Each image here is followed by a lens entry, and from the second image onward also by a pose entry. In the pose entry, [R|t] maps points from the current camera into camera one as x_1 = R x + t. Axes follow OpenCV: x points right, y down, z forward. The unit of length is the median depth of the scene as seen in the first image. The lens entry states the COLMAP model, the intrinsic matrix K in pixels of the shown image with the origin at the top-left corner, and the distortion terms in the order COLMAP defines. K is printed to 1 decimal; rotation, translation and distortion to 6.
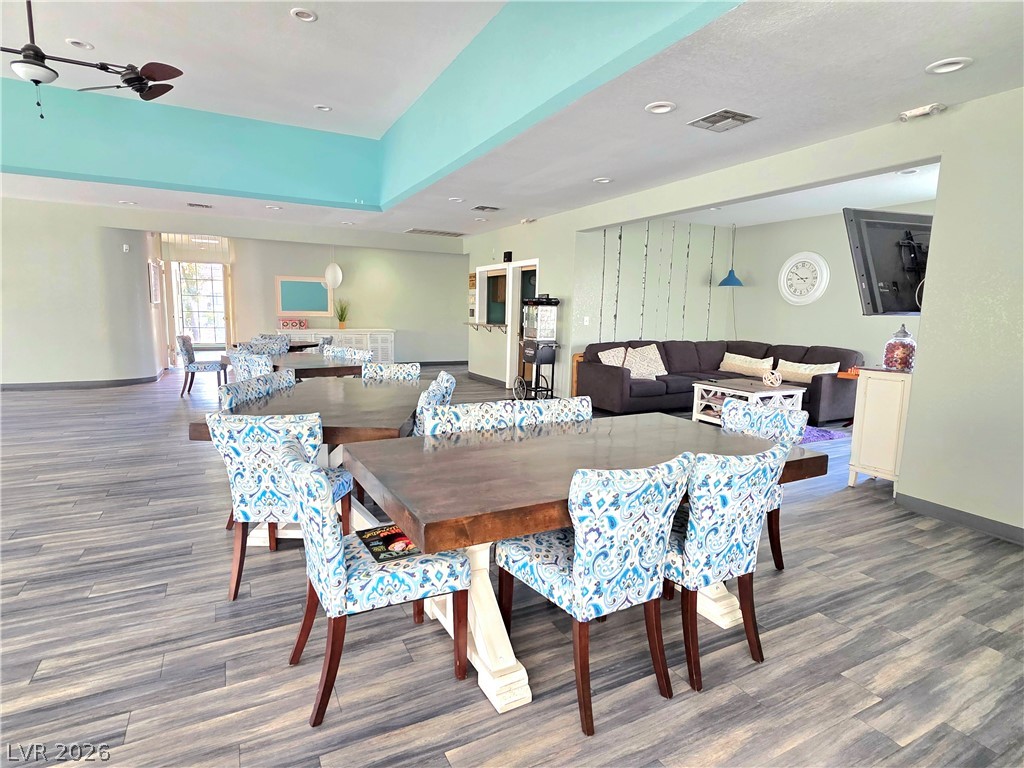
lens RADIAL K [[532.5, 0, 512.0], [0, 532.5, 384.0], [0, 0, 1]] dist [0.001262, -0.000257]
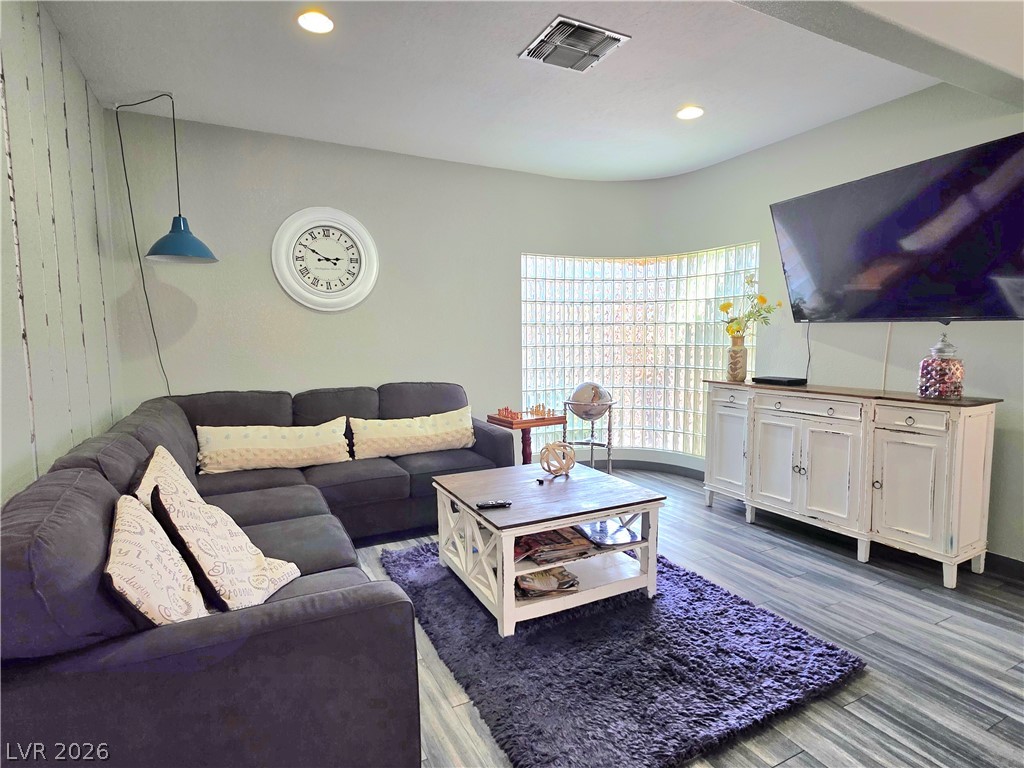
lens RADIAL K [[532.5, 0, 512.0], [0, 532.5, 384.0], [0, 0, 1]] dist [0.001262, -0.000257]
pose [[0.005306, -0.116092, 0.993224, 0.018507], [0.154156, 0.981460, 0.113894, -0.108641], [-0.988032, 0.152507, 0.023104, 0.816800]]
